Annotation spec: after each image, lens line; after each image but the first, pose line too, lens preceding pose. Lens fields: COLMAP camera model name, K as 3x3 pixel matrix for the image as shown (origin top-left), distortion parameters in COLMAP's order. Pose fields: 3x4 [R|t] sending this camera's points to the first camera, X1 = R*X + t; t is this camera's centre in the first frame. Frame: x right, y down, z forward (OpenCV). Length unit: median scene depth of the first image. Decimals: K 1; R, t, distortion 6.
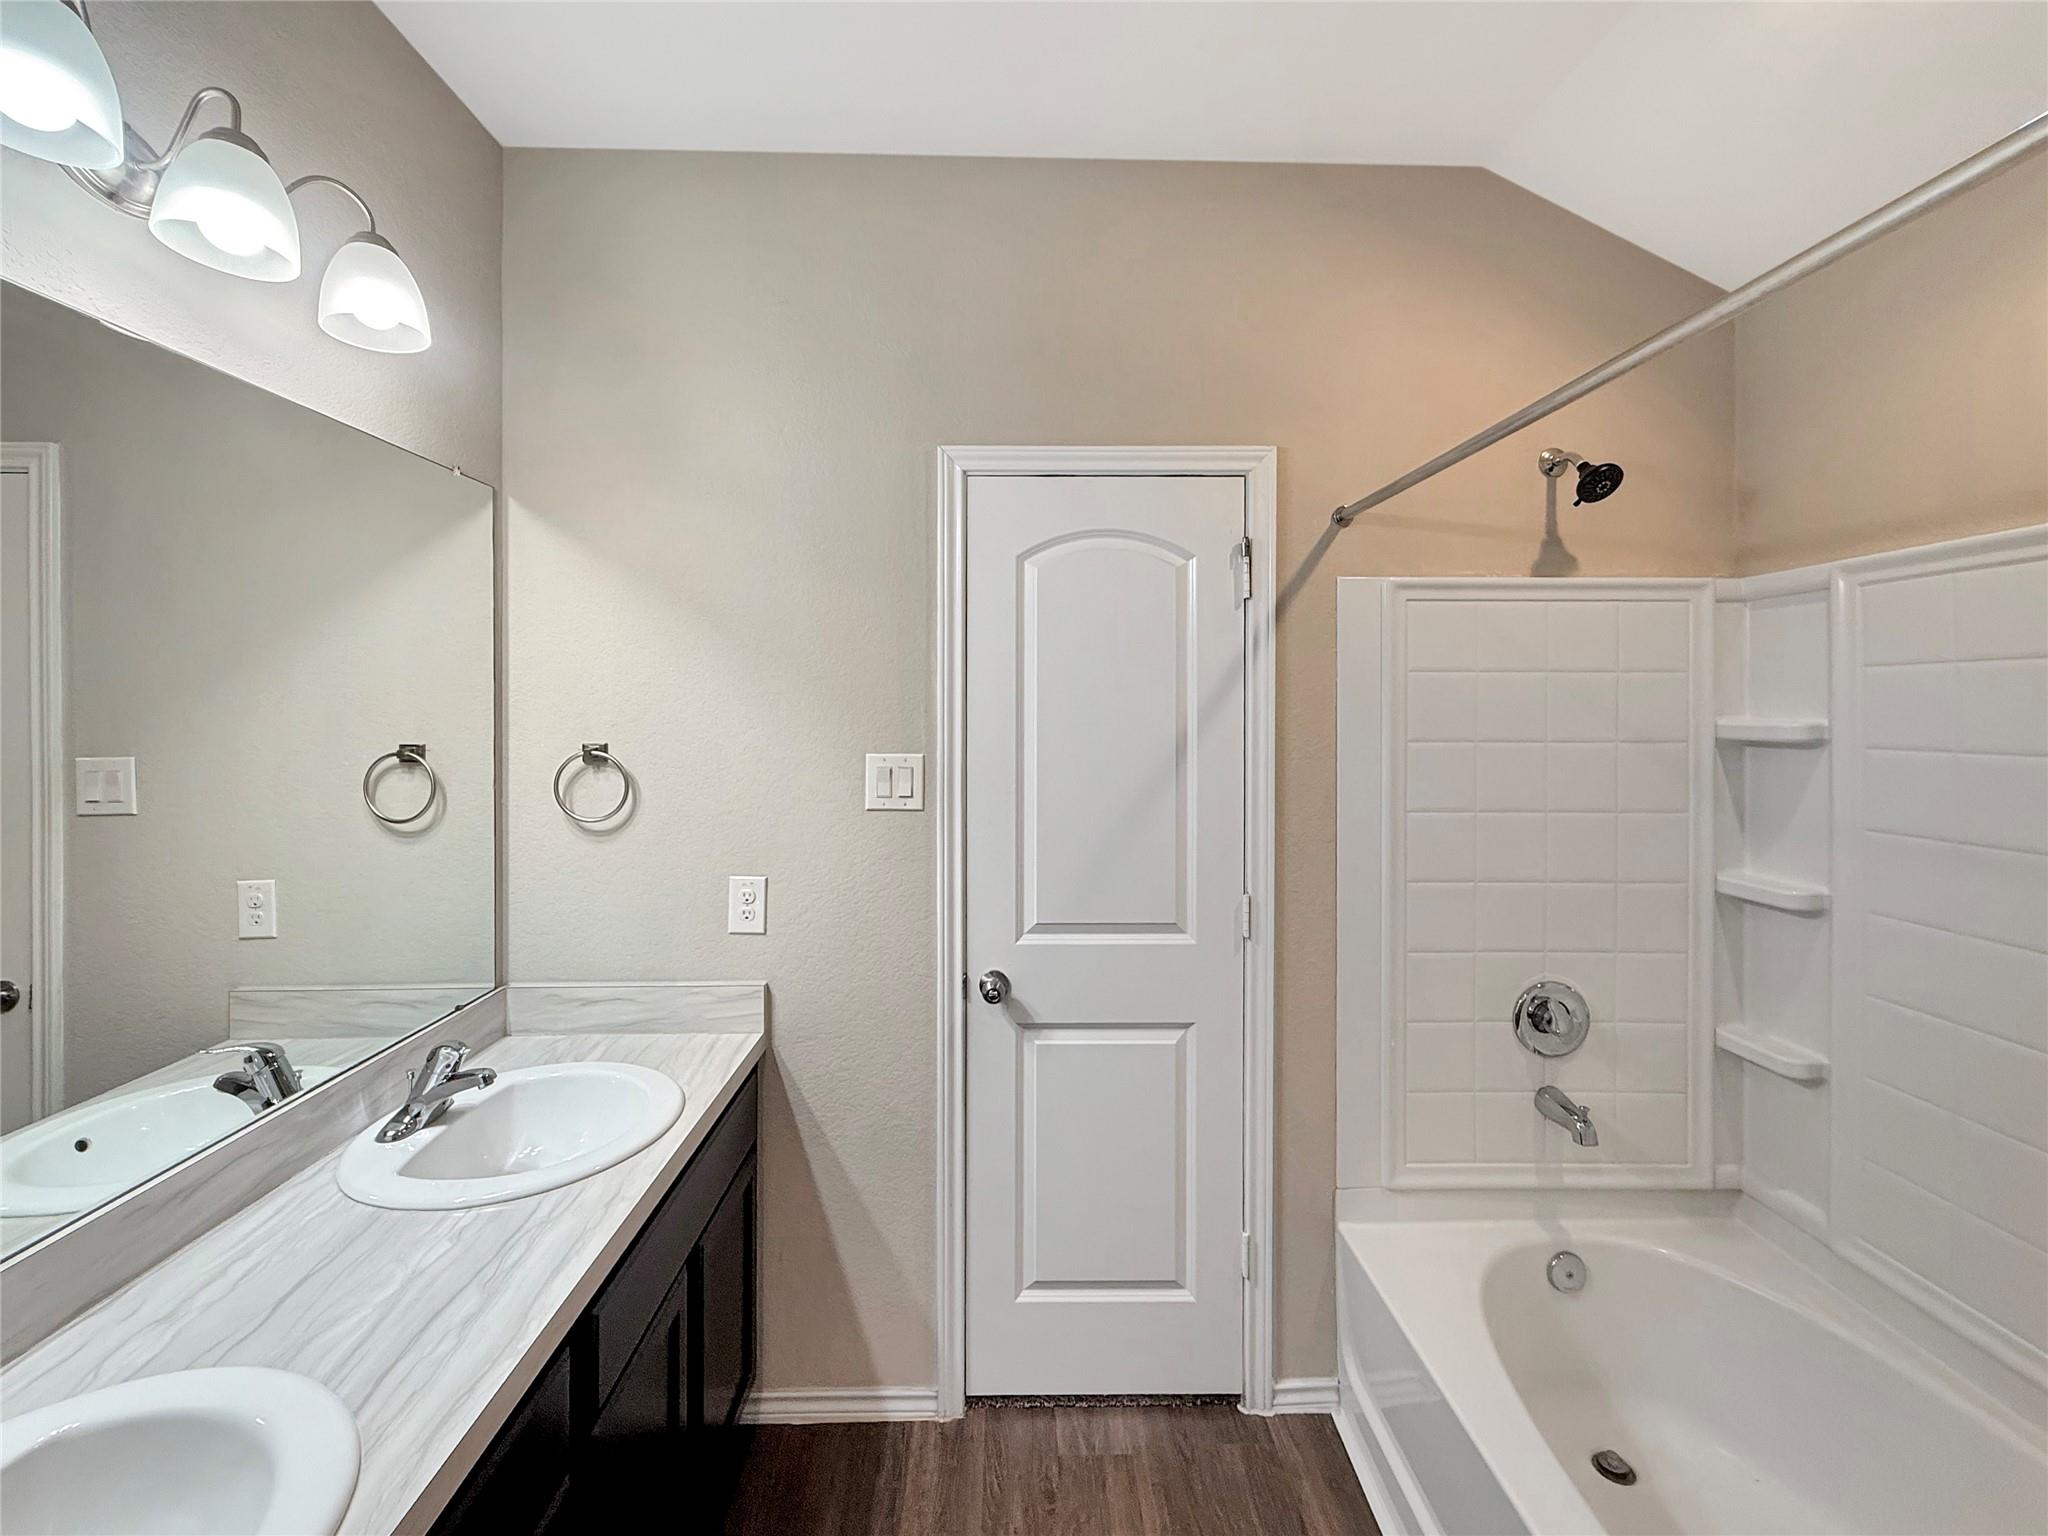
lens RADIAL K [[848.3, 0, 985.9], [0, 848.3, 722.2], [0, 0, 1]] dist [-0.006016, 0.000633]
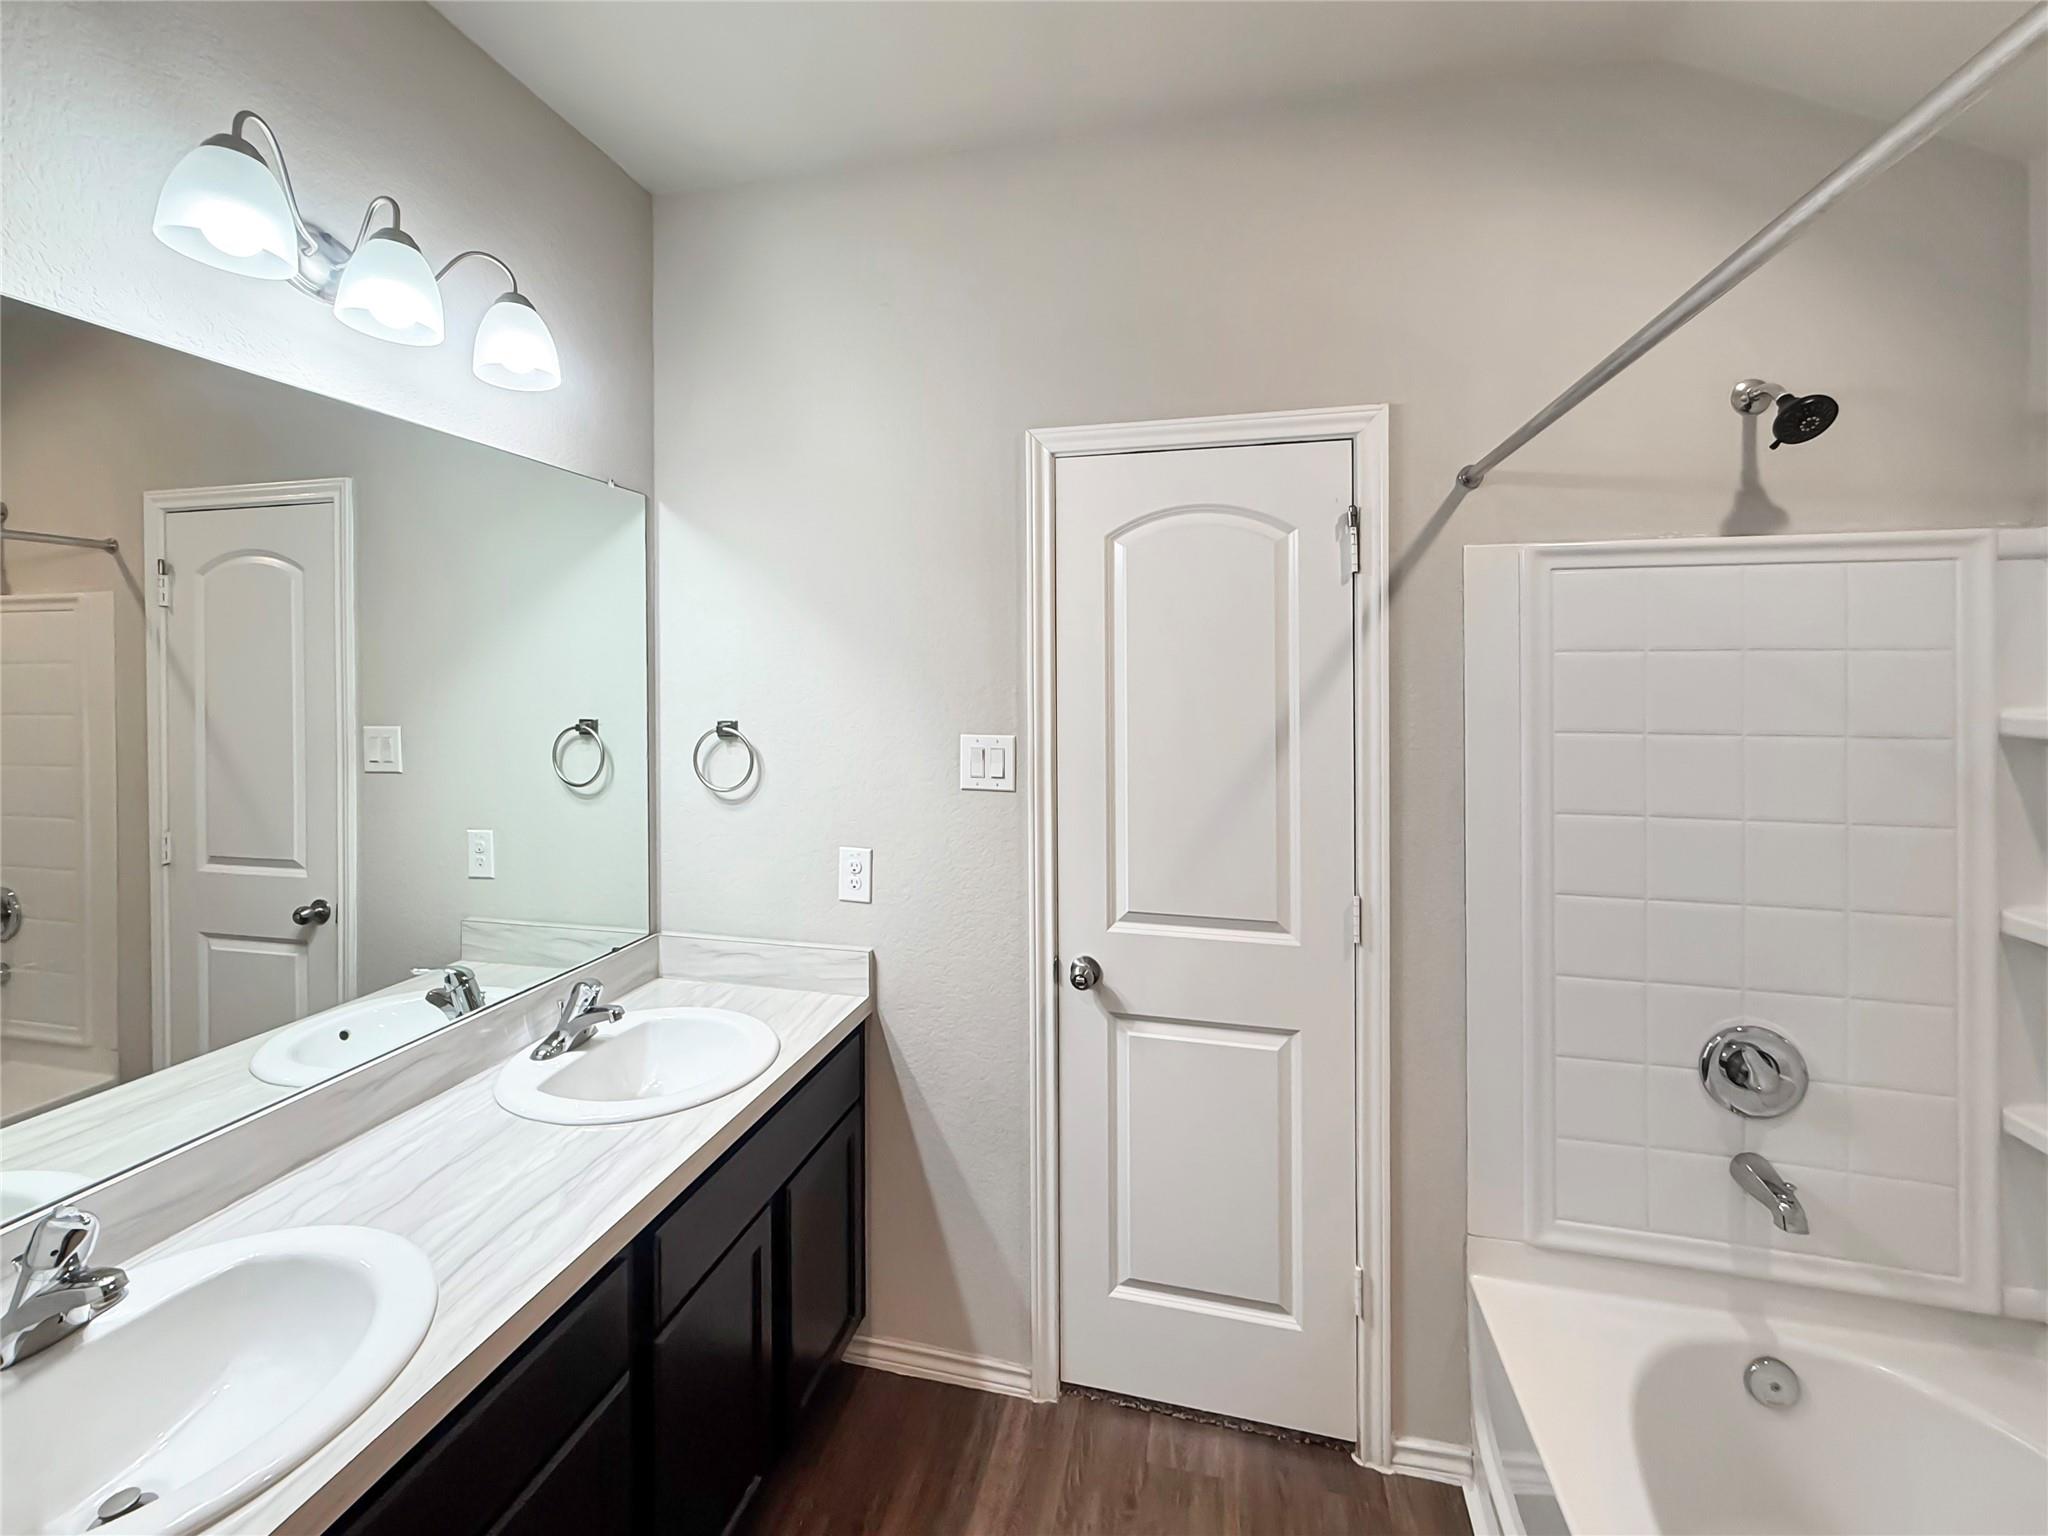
lens RADIAL K [[848.3, 0, 968.6], [0, 848.3, 690.9], [0, 0, 1]] dist [-0.006016, 0.000633]
pose [[0.966892, 0.003983, -0.255156, 0.134412], [-0.004421, 0.999990, -0.001143, -0.014930], [0.255149, 0.002233, 0.966899, 0.009791]]
